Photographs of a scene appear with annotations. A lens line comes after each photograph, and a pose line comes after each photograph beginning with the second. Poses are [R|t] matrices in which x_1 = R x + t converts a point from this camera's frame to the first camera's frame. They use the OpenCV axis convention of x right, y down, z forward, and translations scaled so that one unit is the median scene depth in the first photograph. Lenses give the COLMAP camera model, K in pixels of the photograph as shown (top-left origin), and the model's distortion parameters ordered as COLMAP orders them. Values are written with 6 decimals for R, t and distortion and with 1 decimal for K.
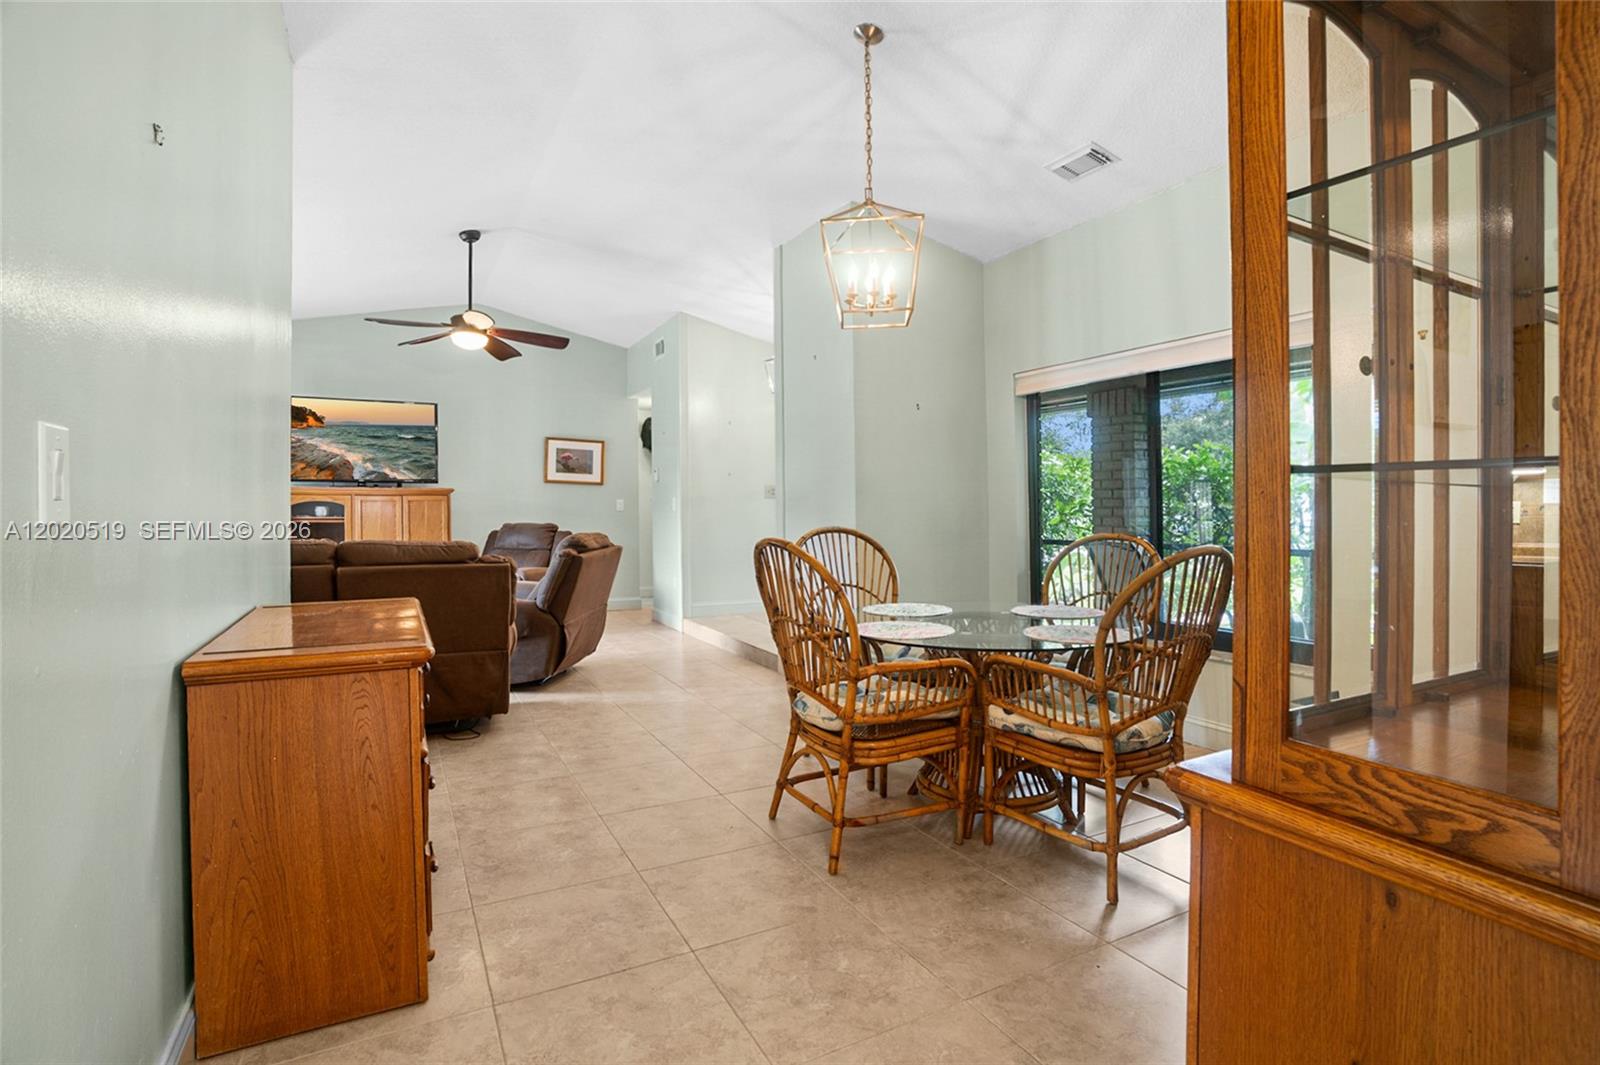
lens RADIAL K [[760.5, 0, 800.0], [0, 760.5, 532.5], [0, 0, 1]] dist [-0.029671, 0.000386]
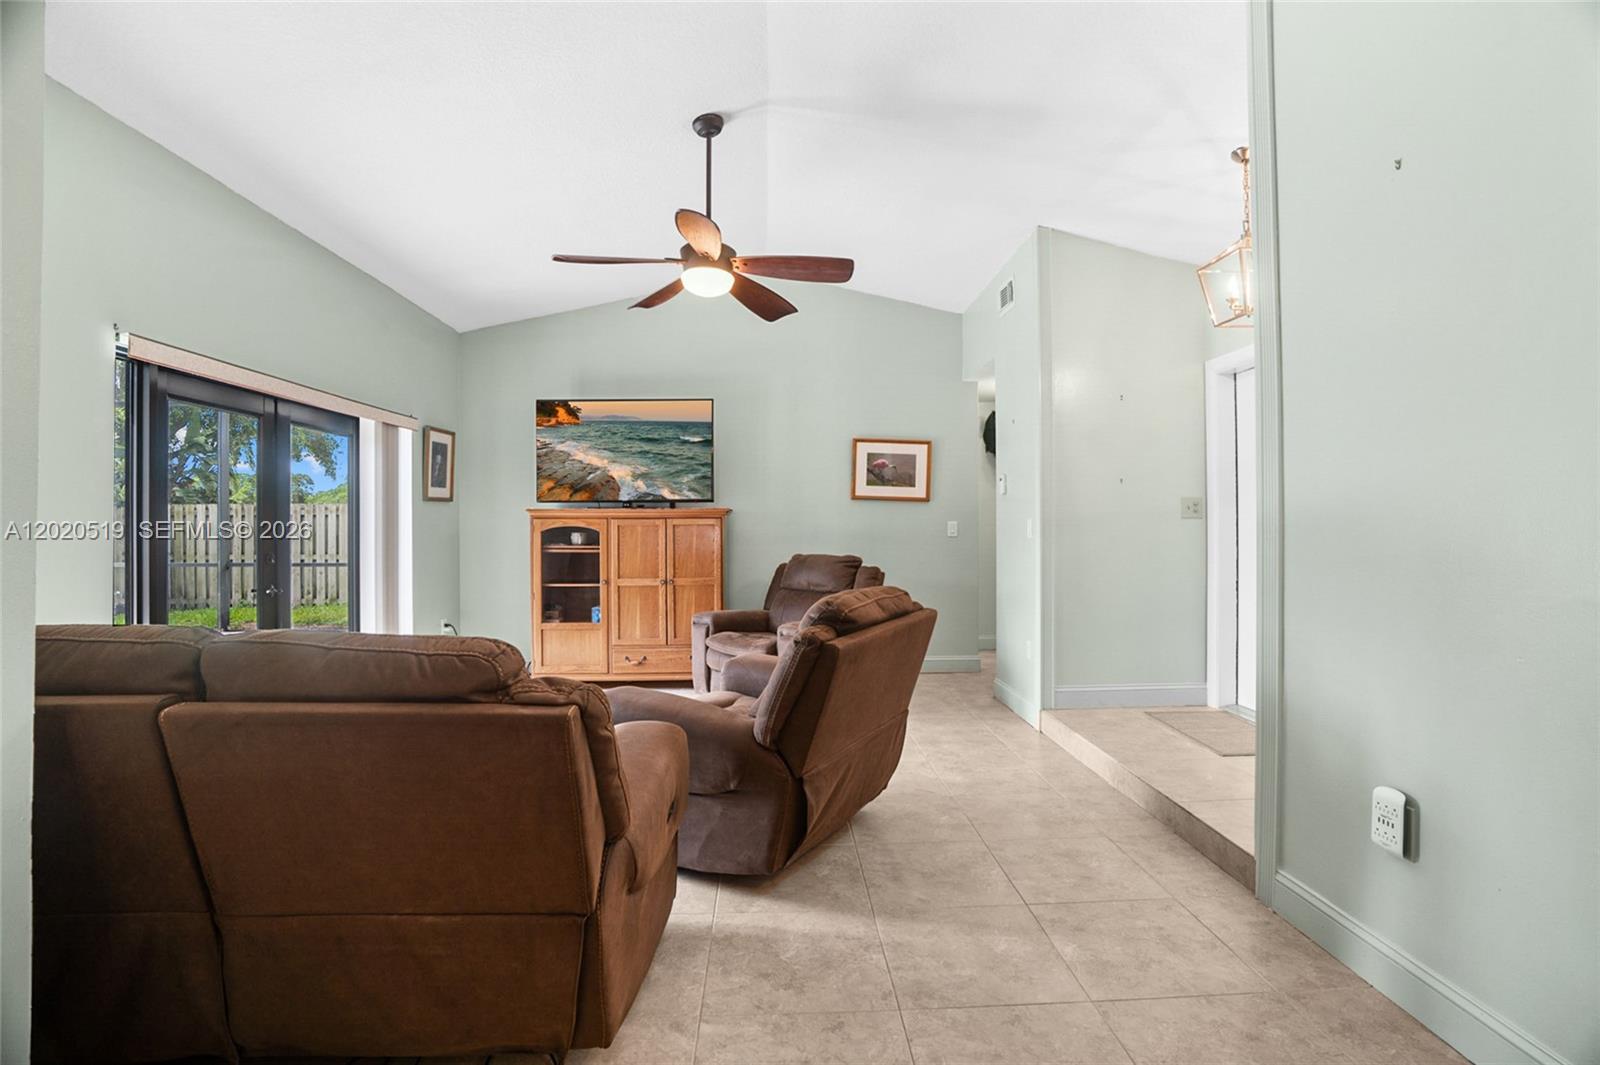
lens RADIAL K [[737.6, 0, 800.9], [0, 737.6, 529.9], [0, 0, 1]] dist [-0.061241, 0.025548]
pose [[0.895545, 0.000414, -0.444971, -0.132452], [-0.011981, 0.999659, -0.023183, -0.042158], [0.444810, 0.026093, 0.895245, 0.761651]]
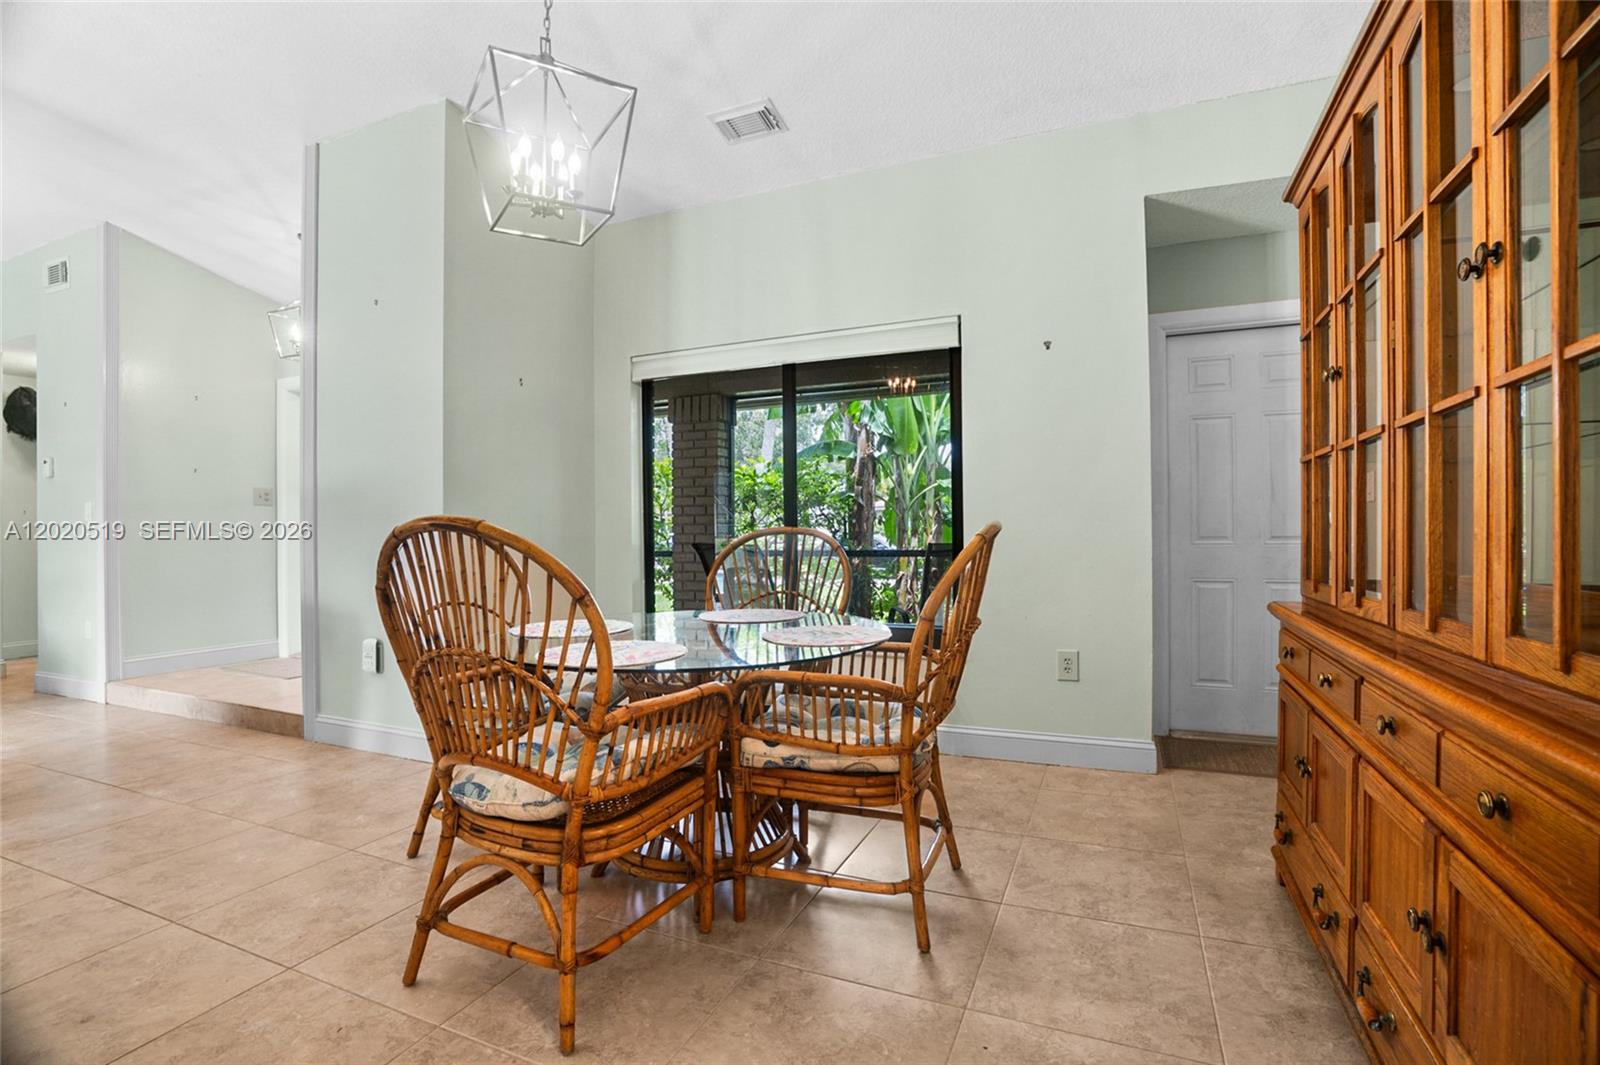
lens RADIAL K [[737.6, 0, 800.9], [0, 737.6, 529.9], [0, 0, 1]] dist [-0.061241, 0.025548]
pose [[0.791243, -0.004434, 0.611486, -0.114004], [0.027309, 0.999232, -0.028093, 0.030223], [-0.610892, 0.038928, 0.790757, 0.277505]]
